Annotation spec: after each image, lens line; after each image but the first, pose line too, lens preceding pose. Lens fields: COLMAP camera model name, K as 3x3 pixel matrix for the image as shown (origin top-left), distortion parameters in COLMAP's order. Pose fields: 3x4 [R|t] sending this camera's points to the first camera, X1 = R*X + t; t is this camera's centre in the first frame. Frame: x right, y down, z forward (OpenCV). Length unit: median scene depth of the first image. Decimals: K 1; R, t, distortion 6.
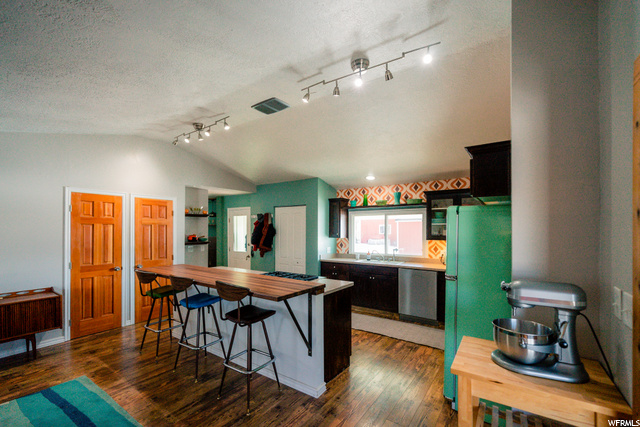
lens RADIAL K [[276.9, 0, 317.2], [0, 276.9, 229.1], [0, 0, 1]] dist [0.002034, -0.000020]
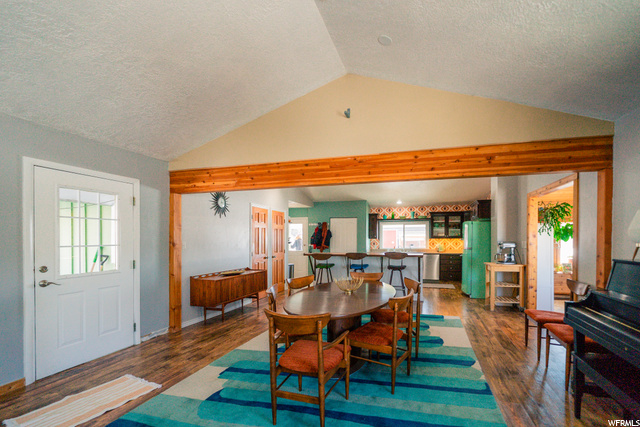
lens RADIAL K [[294.7, 0, 342.4], [0, 294.7, 241.6], [0, 0, 1]] dist [-0.020789, -0.000274]
pose [[0.933184, -0.005658, 0.359355, -0.763813], [0.002872, 0.999962, 0.008287, 0.036707], [-0.359388, -0.006701, 0.933164, -0.544540]]
